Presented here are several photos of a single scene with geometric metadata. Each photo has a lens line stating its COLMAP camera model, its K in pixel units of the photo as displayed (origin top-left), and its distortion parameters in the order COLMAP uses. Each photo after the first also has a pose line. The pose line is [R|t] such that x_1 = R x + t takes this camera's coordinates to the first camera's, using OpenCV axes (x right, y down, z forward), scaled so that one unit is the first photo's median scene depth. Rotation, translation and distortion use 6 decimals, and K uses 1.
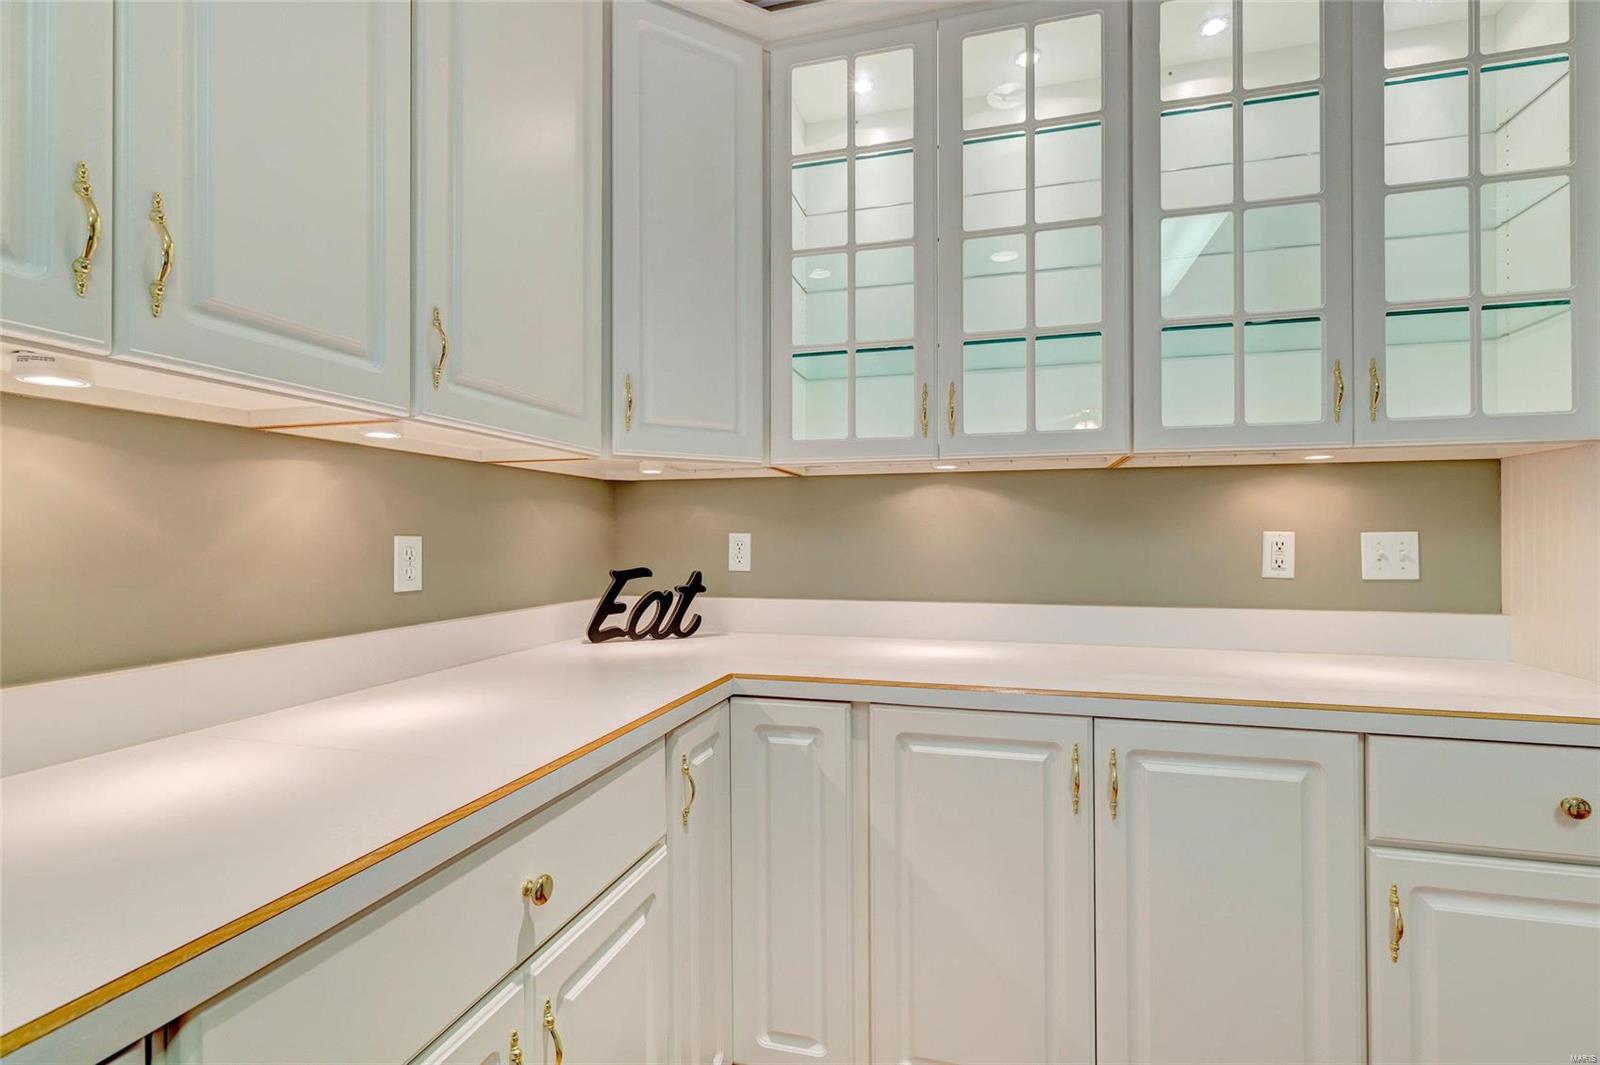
lens RADIAL K [[725.0, 0, 806.2], [0, 725.0, 530.4], [0, 0, 1]] dist [0.004218, -0.002145]
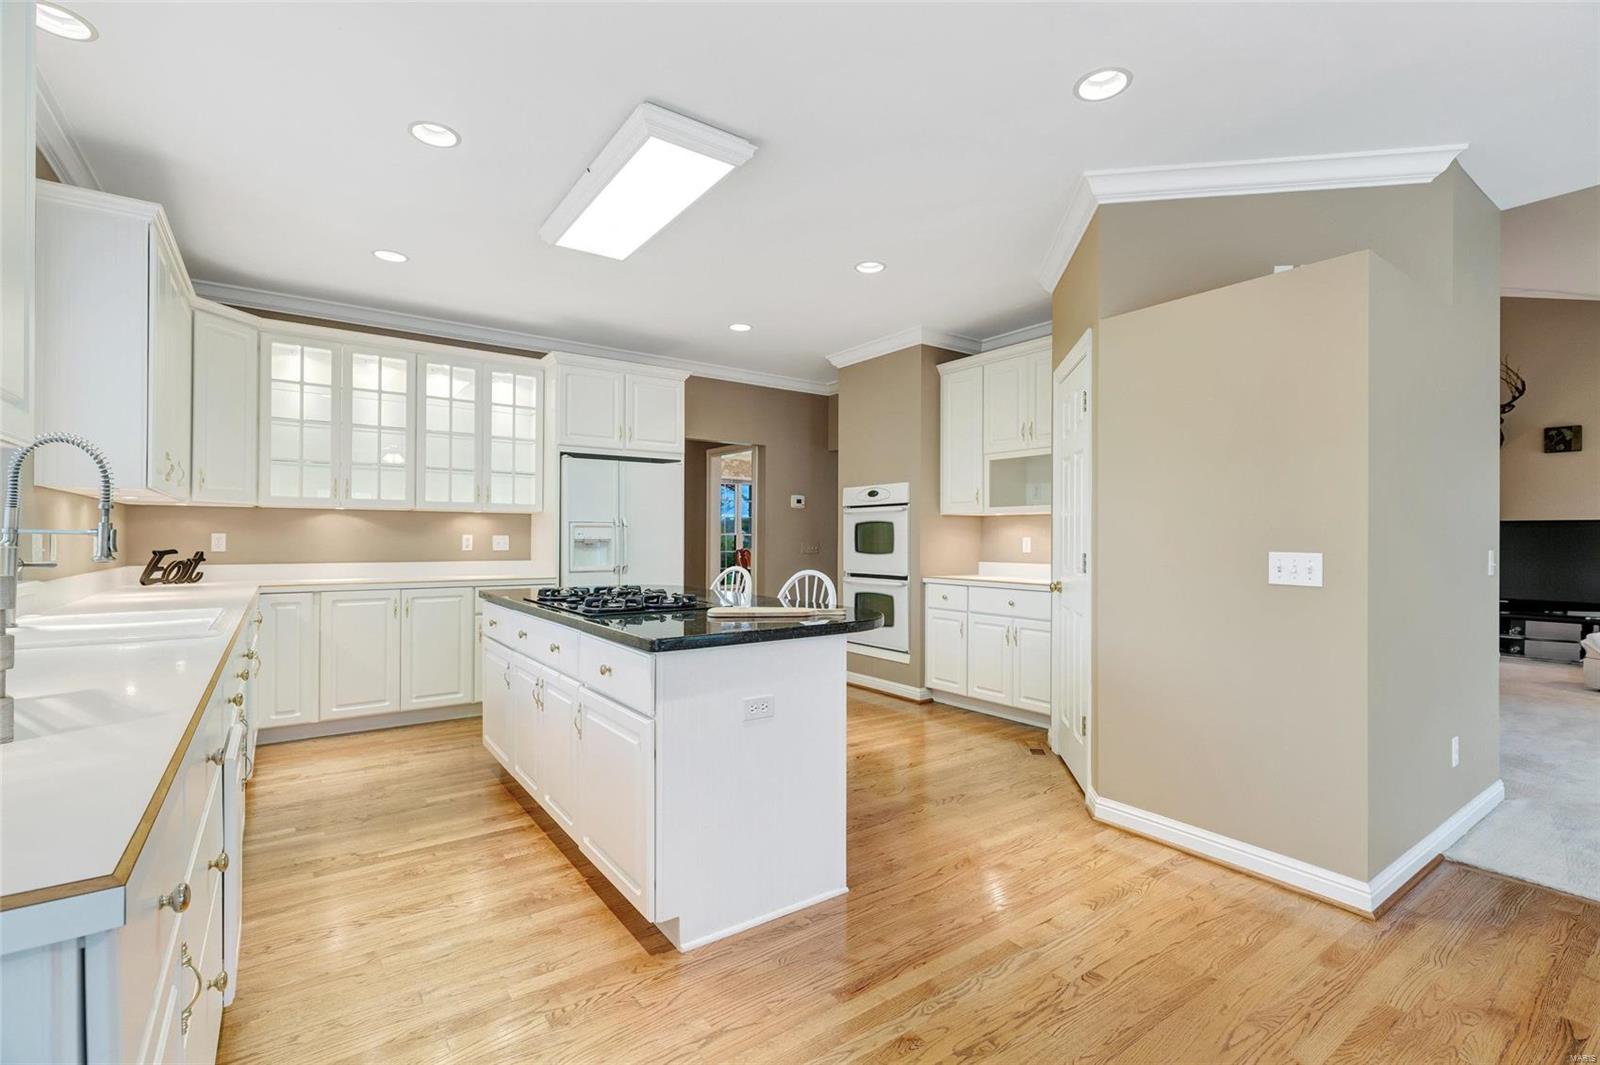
lens RADIAL K [[725.0, 0, 802.1], [0, 725.0, 539.4], [0, 0, 1]] dist [0.004218, -0.002145]
pose [[0.633160, 0.003708, 0.774012, -0.773560], [-0.013720, 0.999885, 0.006433, -0.017806], [-0.773899, -0.014693, 0.633138, -1.923051]]
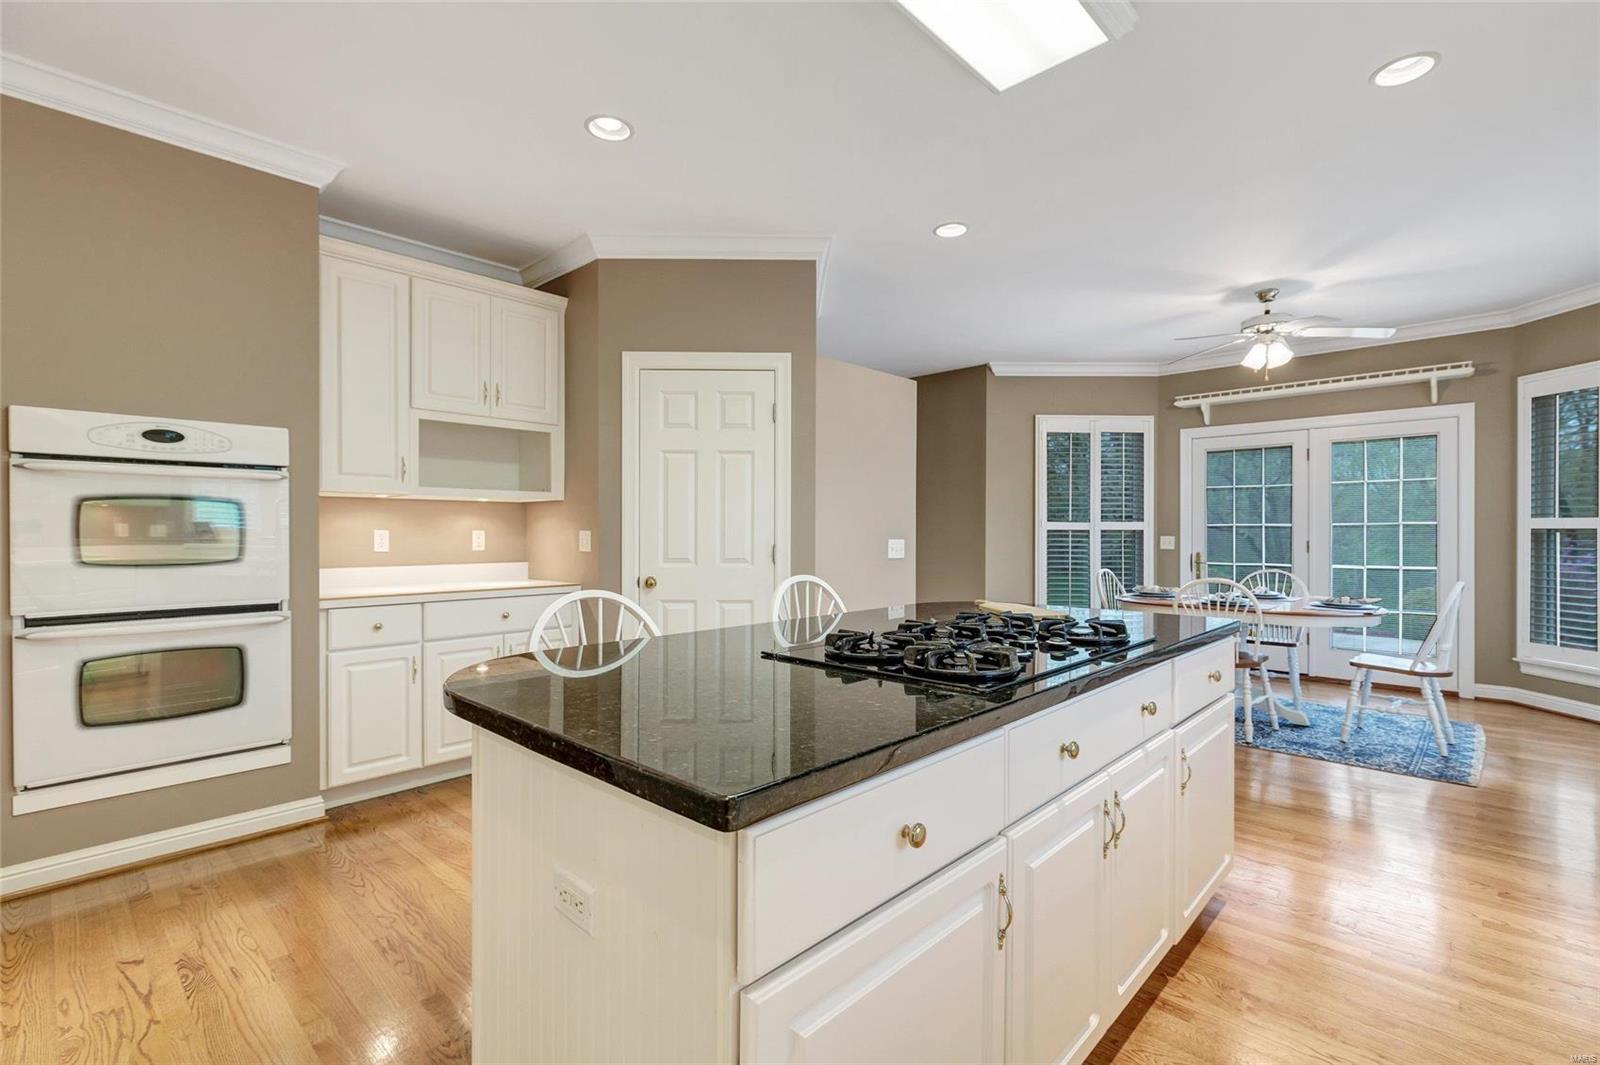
lens RADIAL K [[725.0, 0, 791.9], [0, 725.0, 532.1], [0, 0, 1]] dist [0.004218, -0.002145]
pose [[-0.884677, 0.002557, 0.466197, 0.055144], [-0.002702, 0.999940, -0.010611, 0.004961], [-0.466197, -0.010647, -0.884617, 0.538929]]
